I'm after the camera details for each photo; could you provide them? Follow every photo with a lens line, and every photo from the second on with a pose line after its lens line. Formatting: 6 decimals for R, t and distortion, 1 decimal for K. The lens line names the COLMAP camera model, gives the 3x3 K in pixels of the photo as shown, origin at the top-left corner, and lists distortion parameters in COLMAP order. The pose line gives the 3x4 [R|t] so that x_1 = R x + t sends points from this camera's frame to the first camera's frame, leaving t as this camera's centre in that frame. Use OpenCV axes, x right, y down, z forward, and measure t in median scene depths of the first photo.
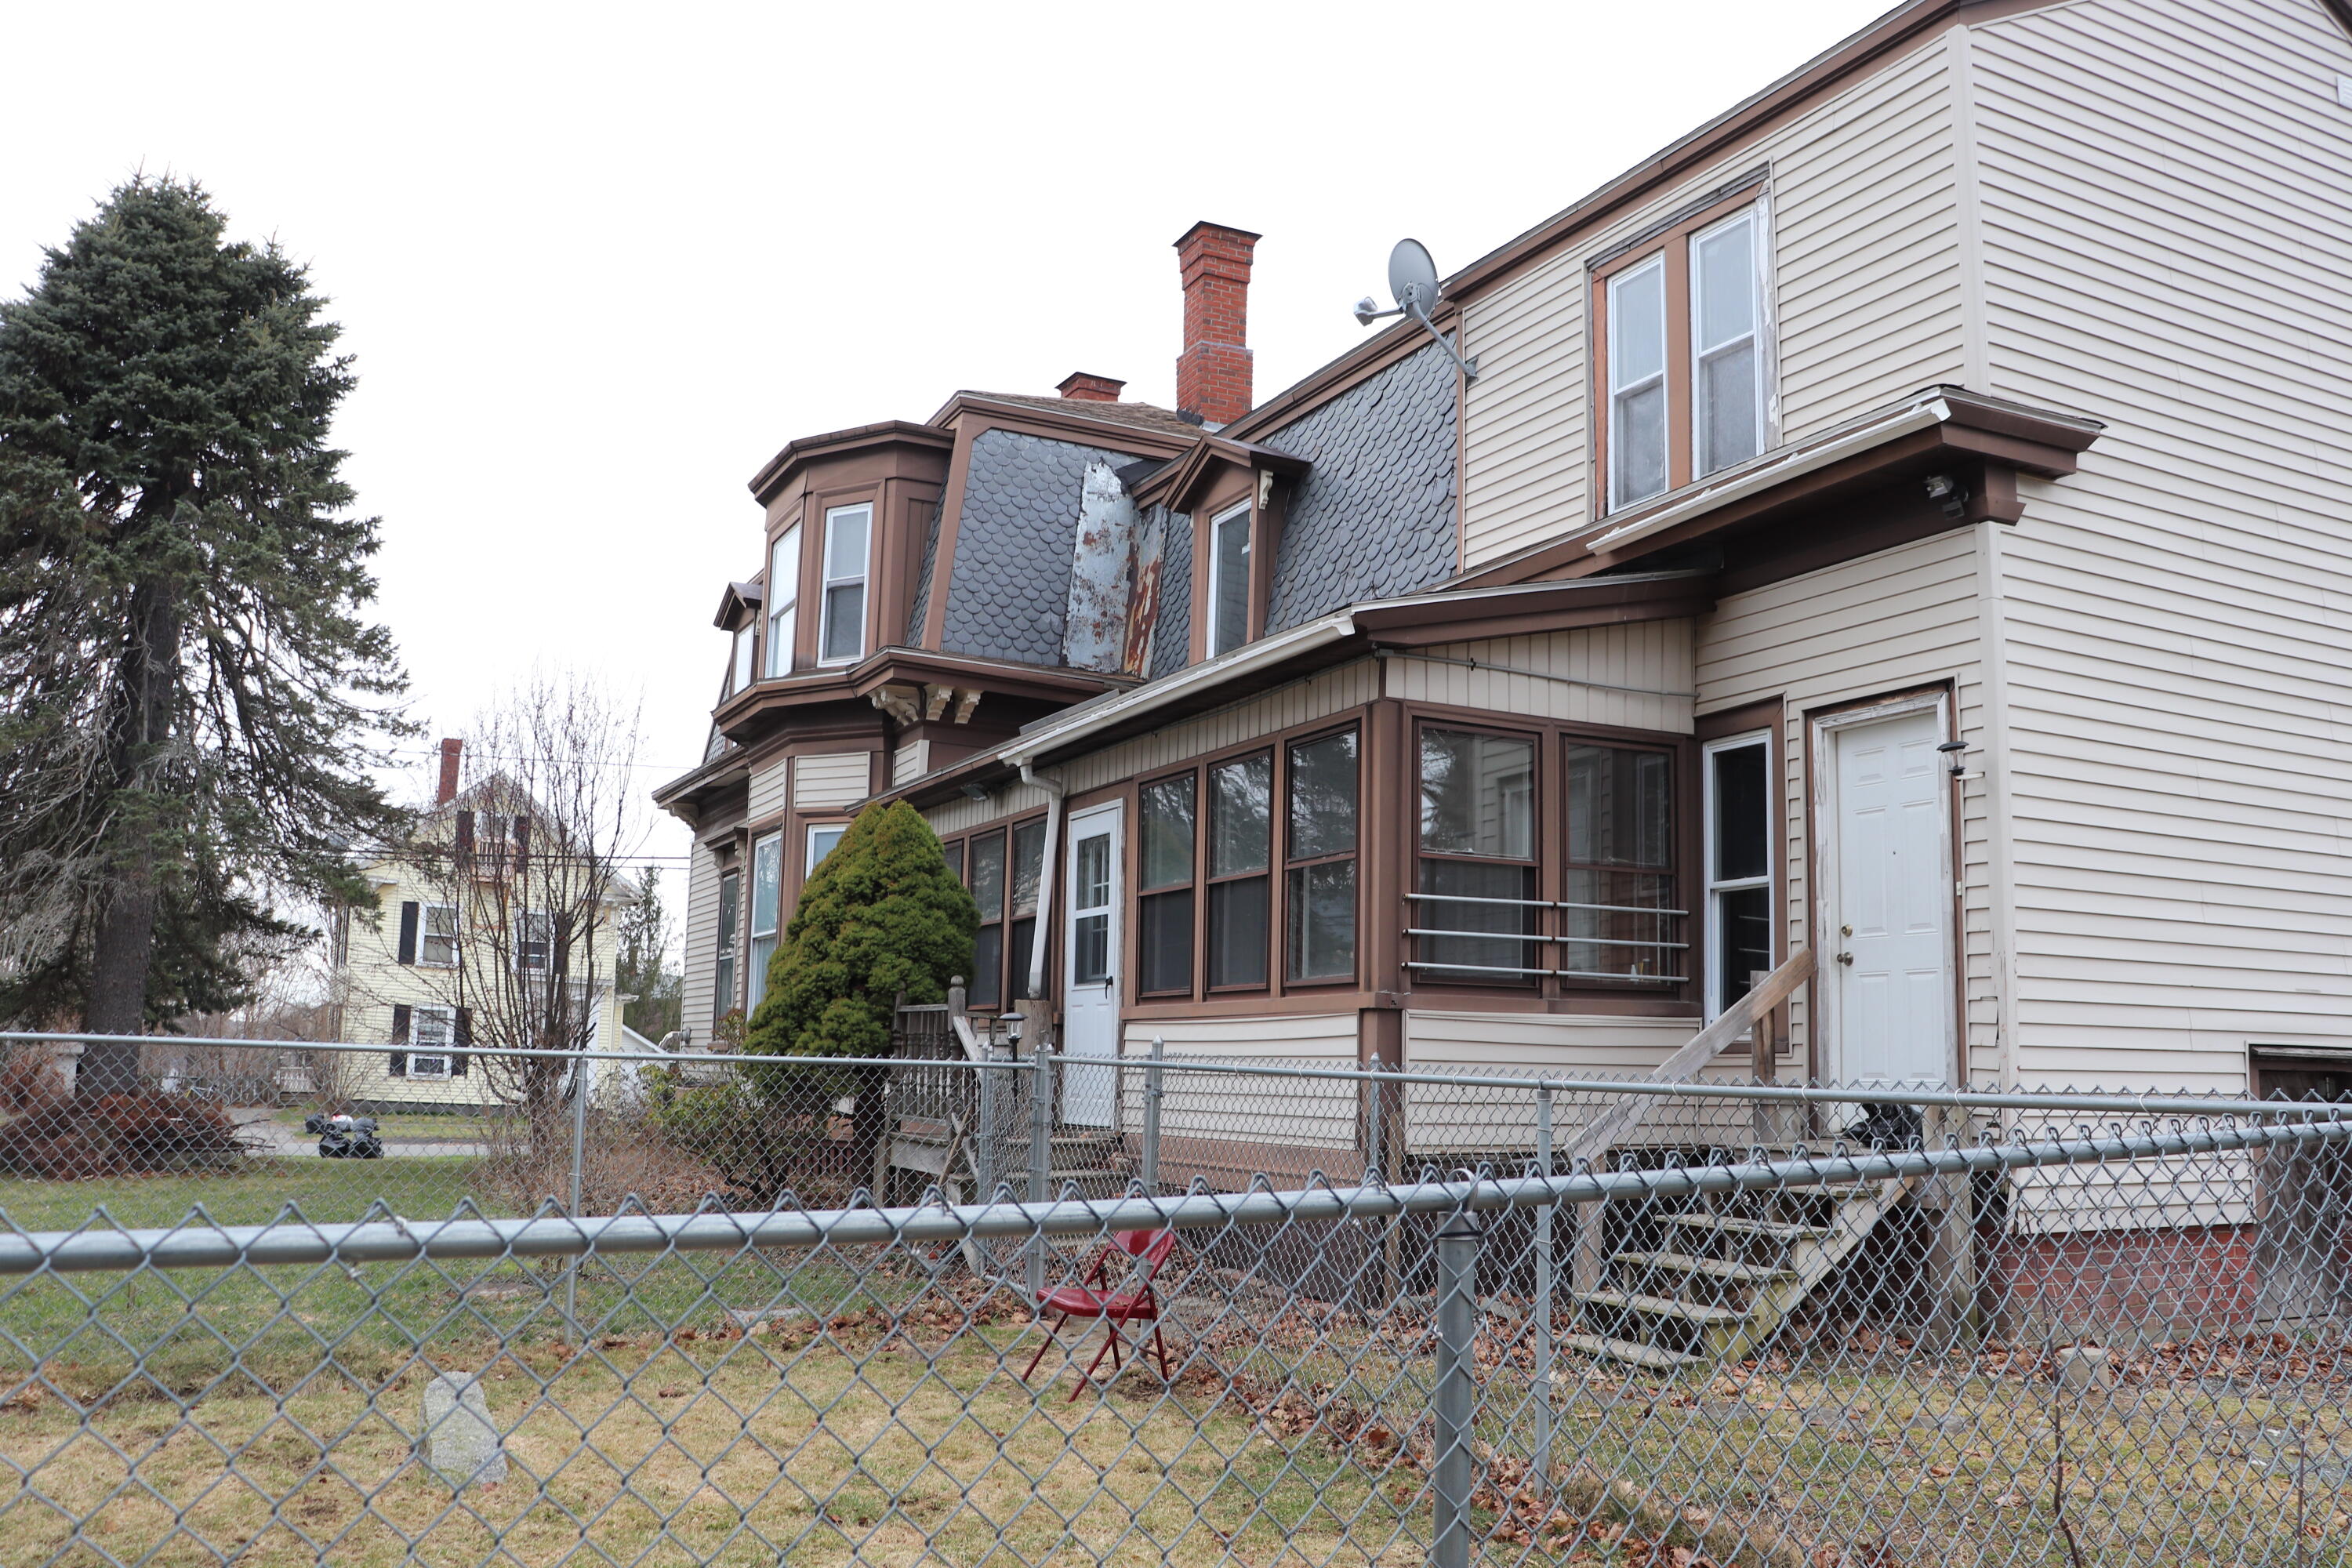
lens RADIAL K [[1950.6, 0, 1175.1], [0, 1950.6, 789.9], [0, 0, 1]] dist [-0.164641, 0.139863]
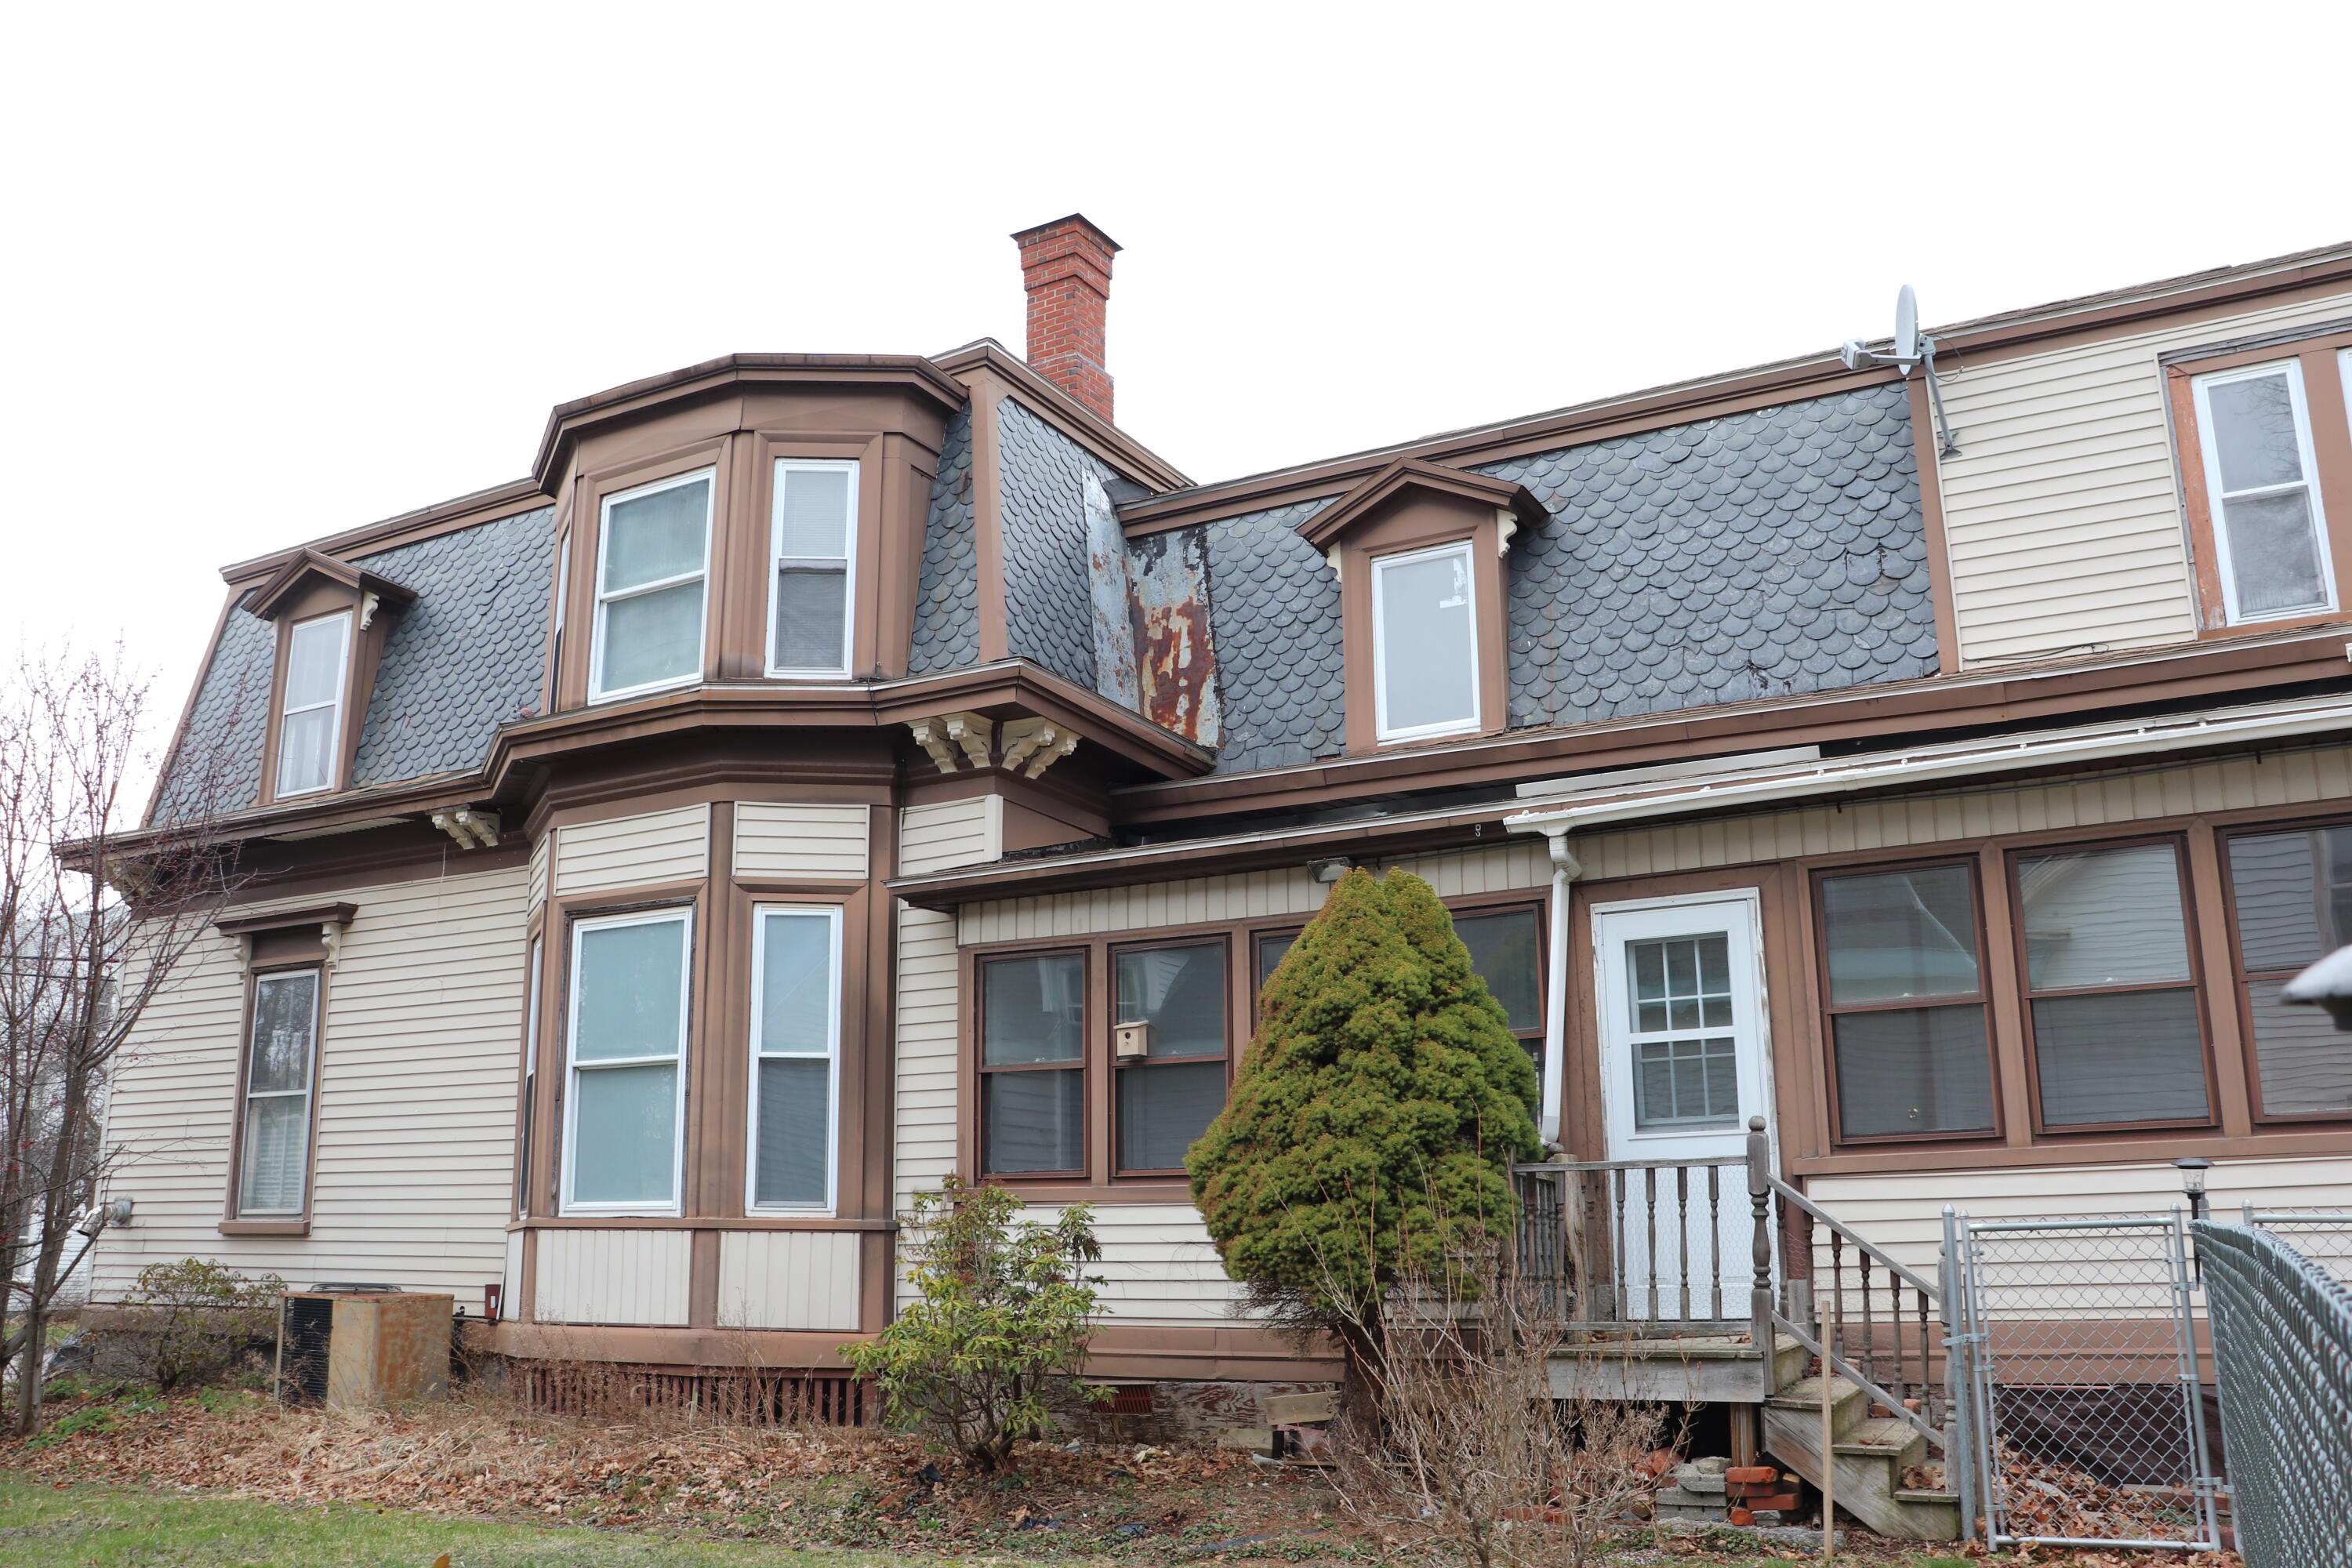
lens RADIAL K [[1950.6, 0, 1172.3], [0, 1950.6, 794.1], [0, 0, 1]] dist [-0.164641, 0.139863]
pose [[0.818300, 0.101802, 0.565704, -0.459412], [-0.055320, 0.993571, -0.098778, 0.039221], [-0.572123, 0.049535, 0.818671, 0.356171]]
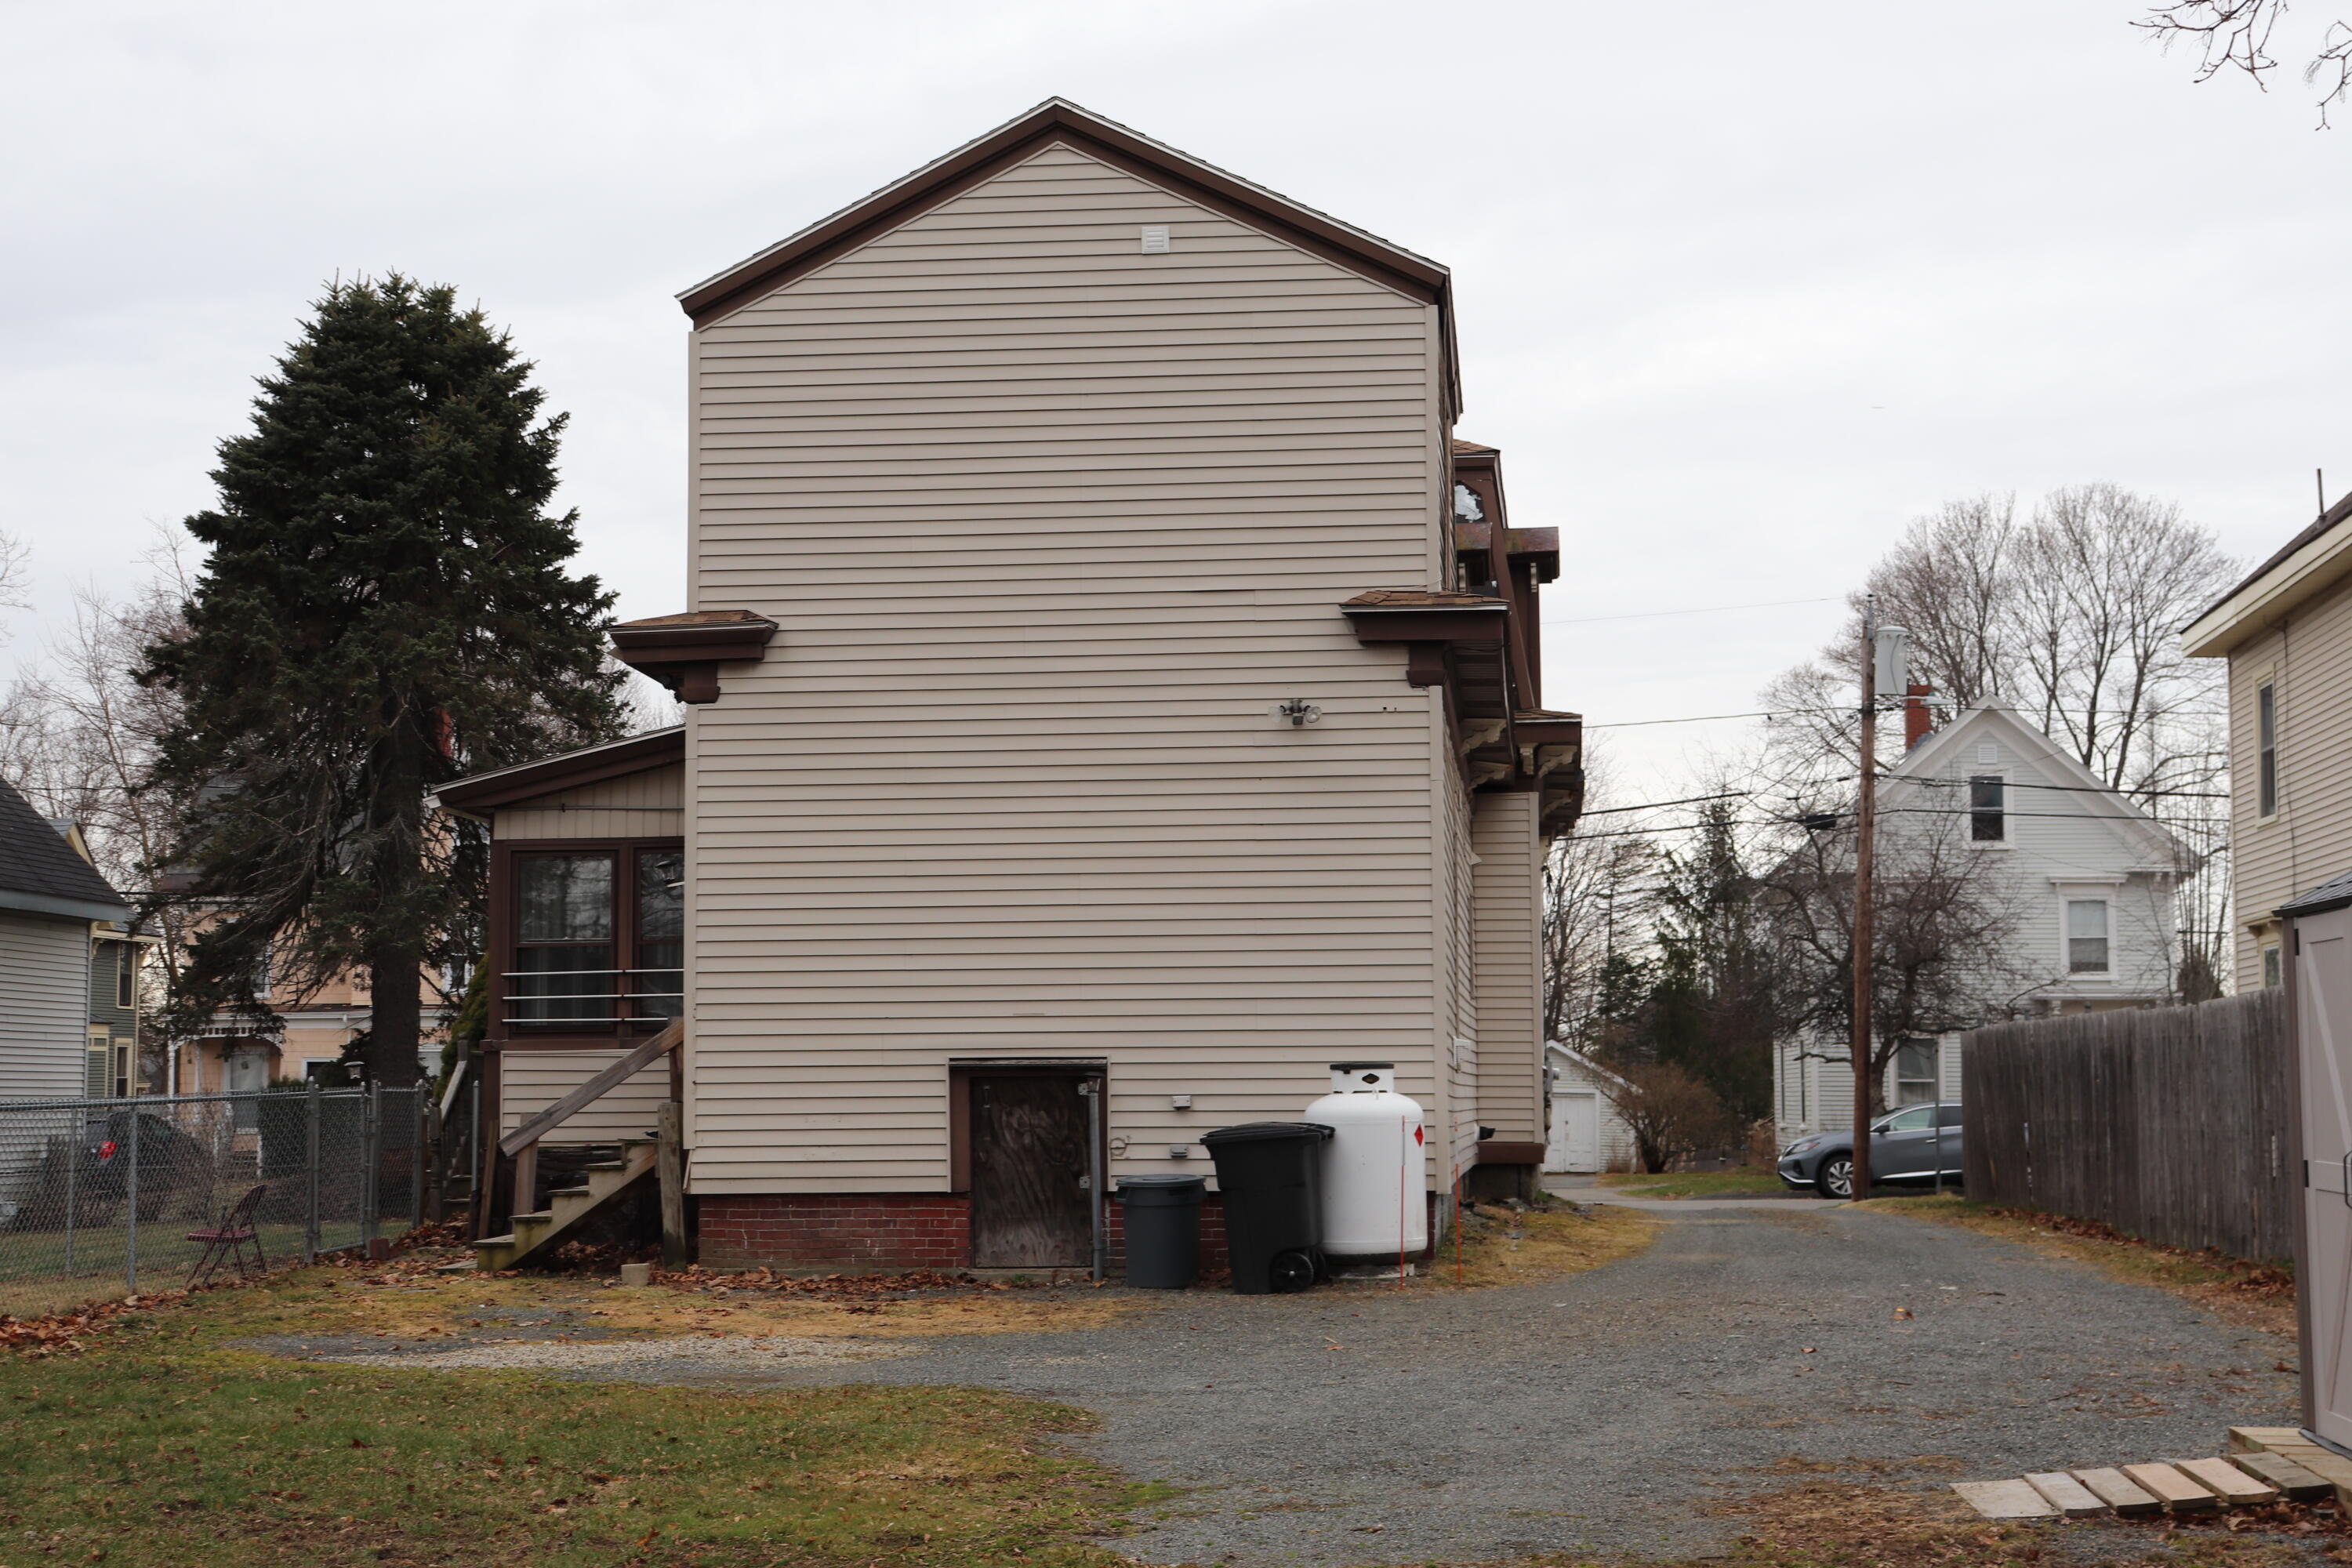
lens RADIAL K [[3353.1, 0, 1186.6], [0, 3353.1, 792.9], [0, 0, 1]] dist [0.038326, 0.000000]
pose [[0.848051, -0.079397, -0.523934, 1.510171], [0.105692, 0.994189, 0.020417, -0.063641], [0.519268, -0.072690, 0.851514, -0.712601]]
